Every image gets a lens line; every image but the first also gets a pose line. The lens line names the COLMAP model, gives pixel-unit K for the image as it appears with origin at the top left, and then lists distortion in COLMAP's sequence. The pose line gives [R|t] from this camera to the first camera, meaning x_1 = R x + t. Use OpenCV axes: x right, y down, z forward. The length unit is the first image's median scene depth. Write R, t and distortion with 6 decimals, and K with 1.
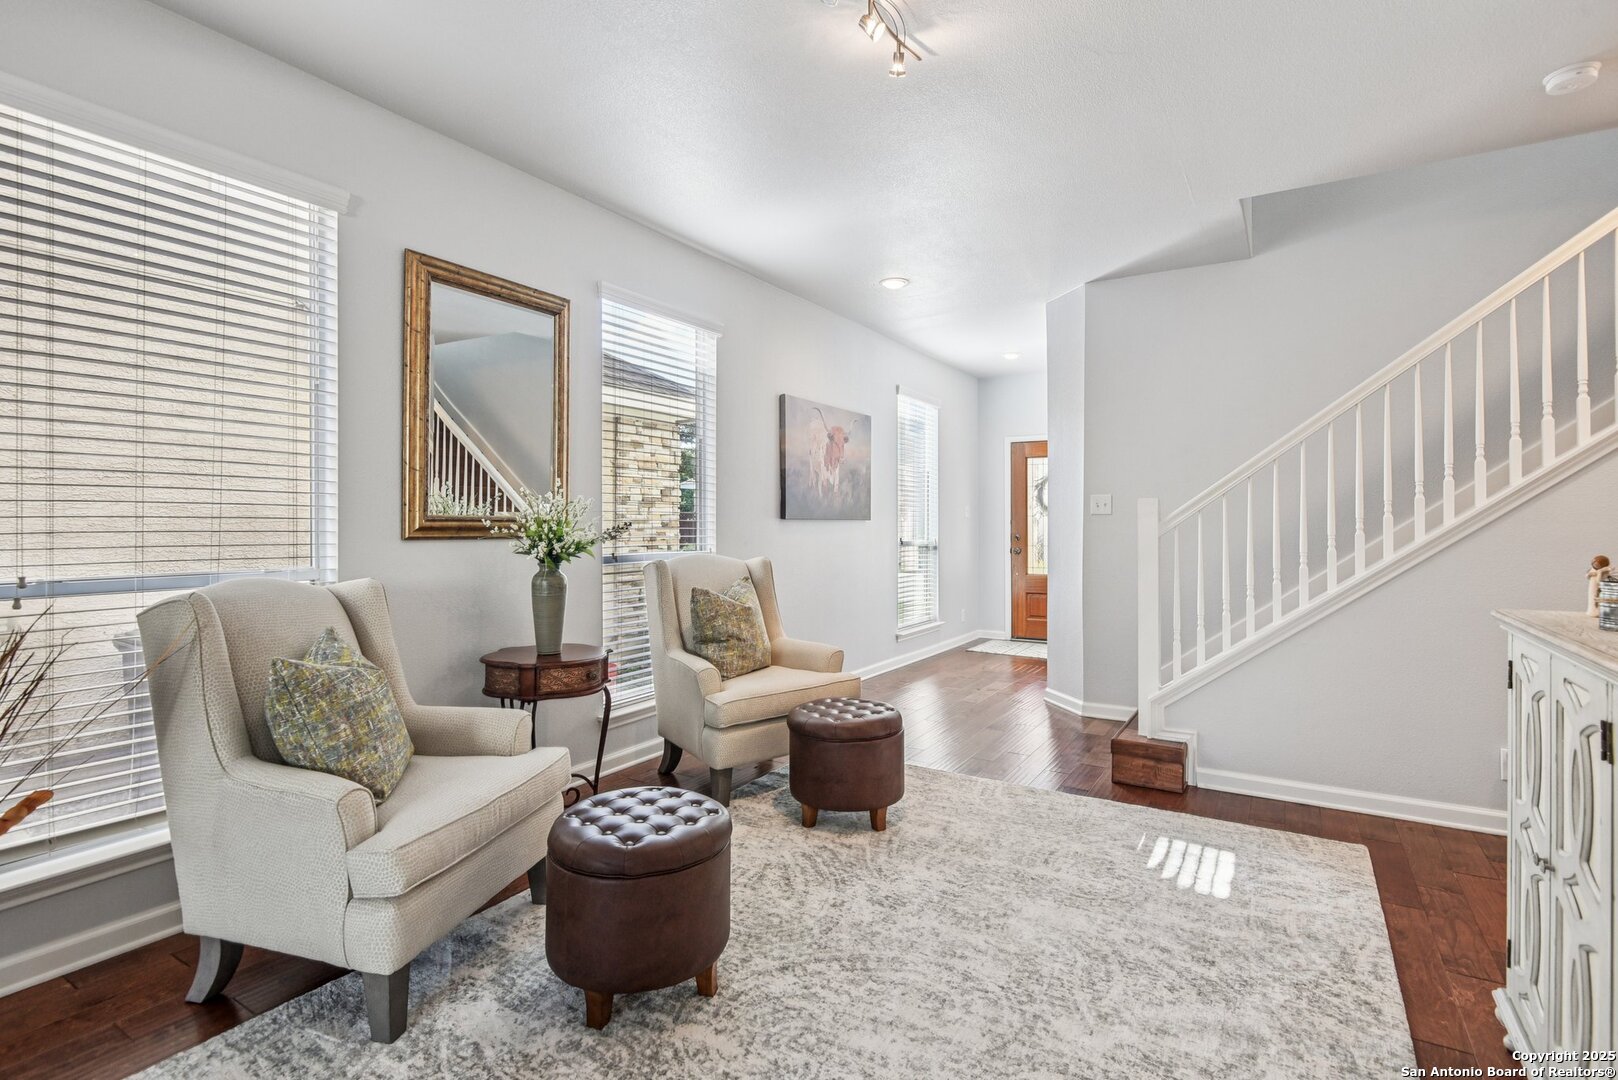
lens RADIAL K [[771.7, 0, 809.0], [0, 771.7, 540.0], [0, 0, 1]] dist [-0.003398, -0.001109]
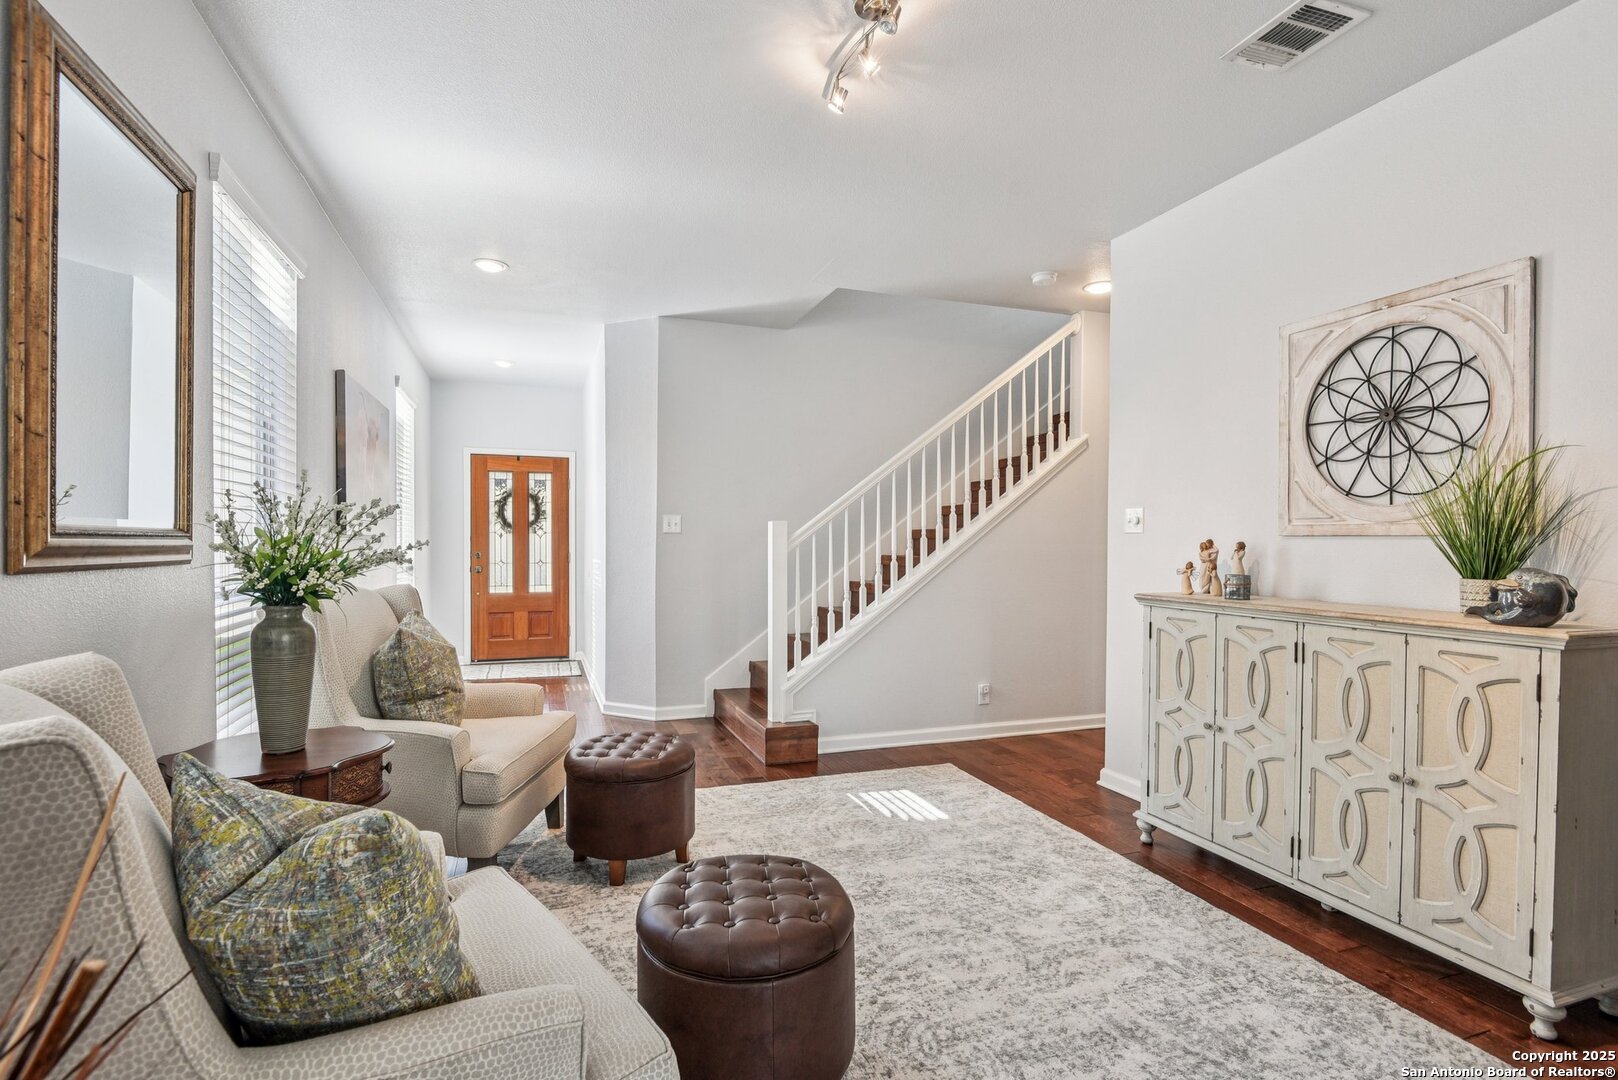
lens RADIAL K [[756.7, 0, 803.5], [0, 756.7, 562.3], [0, 0, 1]] dist [0.012515, -0.000348]
pose [[0.639745, -0.018859, 0.768356, -0.528813], [0.012332, 0.999822, 0.014272, -0.007818], [-0.768489, 0.000345, 0.639863, 0.280221]]
